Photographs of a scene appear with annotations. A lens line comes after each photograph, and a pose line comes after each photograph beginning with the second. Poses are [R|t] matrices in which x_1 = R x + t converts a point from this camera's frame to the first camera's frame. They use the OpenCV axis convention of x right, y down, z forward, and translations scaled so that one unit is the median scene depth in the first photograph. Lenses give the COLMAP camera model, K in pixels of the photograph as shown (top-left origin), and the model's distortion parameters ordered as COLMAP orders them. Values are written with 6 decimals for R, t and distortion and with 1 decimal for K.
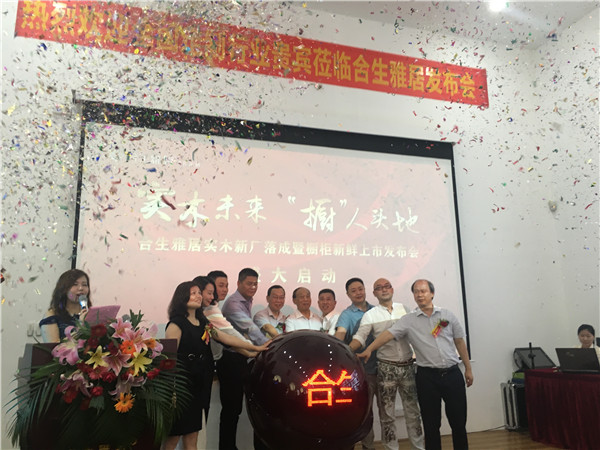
lens RADIAL K [[509.0, 0, 296.6], [0, 509.0, 219.8], [0, 0, 1]] dist [0.082399, -0.096438]
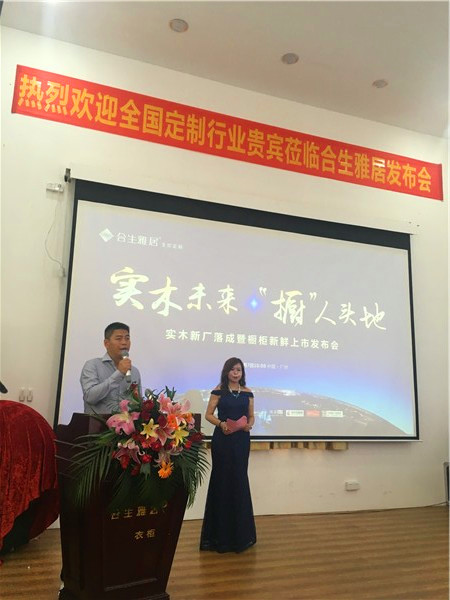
lens RADIAL K [[509.0, 0, 227.1], [0, 509.0, 296.0], [0, 0, 1]] dist [0.082399, -0.096438]
pose [[0.998162, 0.050290, 0.033816, -0.124857], [-0.050828, 0.998591, 0.015239, -0.023750], [-0.033002, -0.016930, 0.999312, -0.058731]]
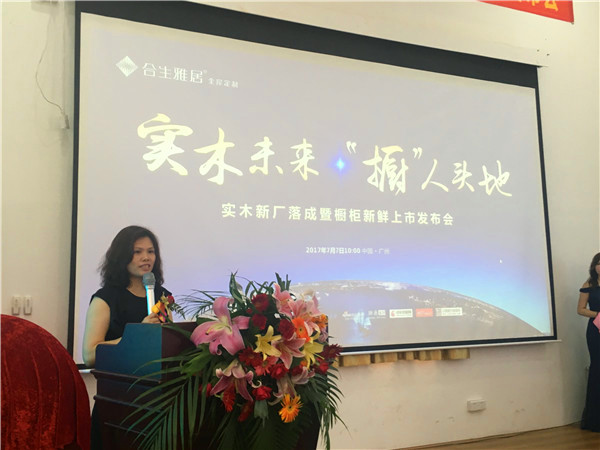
lens RADIAL K [[617.9, 0, 295.7], [0, 617.9, 219.2], [0, 0, 1]] dist [0.058471, 0.000000]
pose [[0.993393, 0.008608, 0.114436, -0.205737], [-0.017050, 0.997186, 0.072998, 0.022577], [-0.113486, -0.074467, 0.990745, 0.100858]]
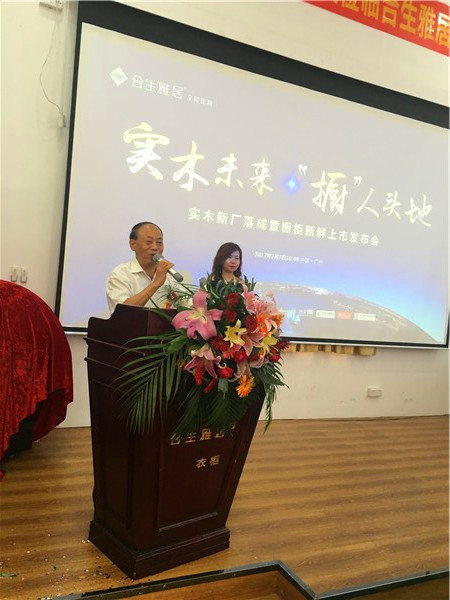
lens RADIAL K [[509.0, 0, 227.9], [0, 509.0, 295.6], [0, 0, 1]] dist [0.082399, -0.096438]
pose [[0.988167, 0.099718, 0.116540, -0.230154], [-0.122883, 0.969410, 0.212473, 0.019746], [-0.091787, -0.224279, 0.970193, 0.114262]]
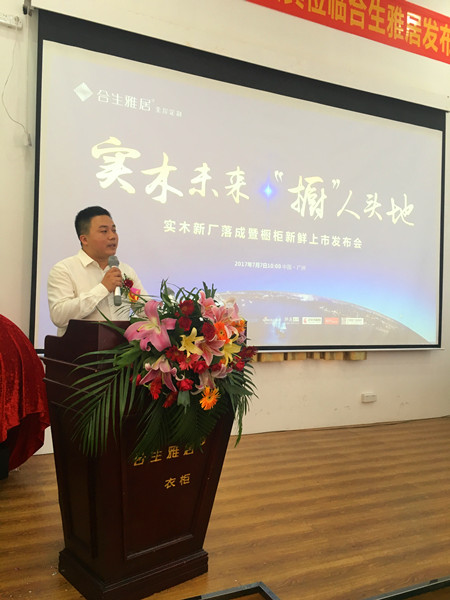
lens RADIAL K [[509.0, 0, 227.8], [0, 509.0, 295.8], [0, 0, 1]] dist [0.082399, -0.096438]
pose [[0.992532, 0.043718, 0.113885, -0.195651], [-0.064403, 0.980657, 0.184834, 0.026560], [-0.103601, -0.190788, 0.976149, 0.128486]]
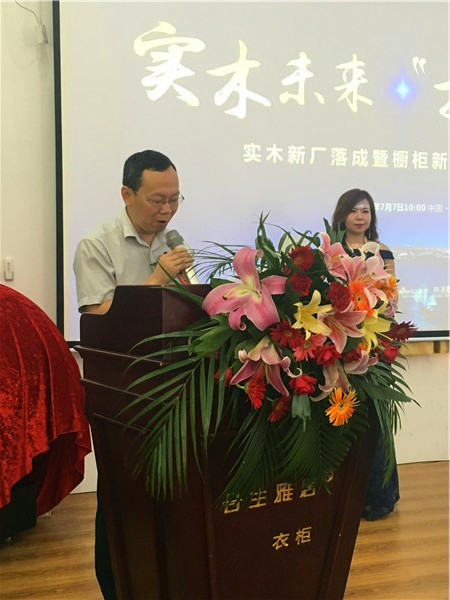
lens RADIAL K [[731.5, 0, 227.8], [0, 731.5, 294.2], [0, 0, 1]] dist [0.062721, 0.000000]
pose [[0.999727, 0.009992, -0.021110, -0.207965], [-0.005047, 0.974936, 0.222428, 0.048033], [0.022804, -0.222261, 0.974721, 0.170107]]
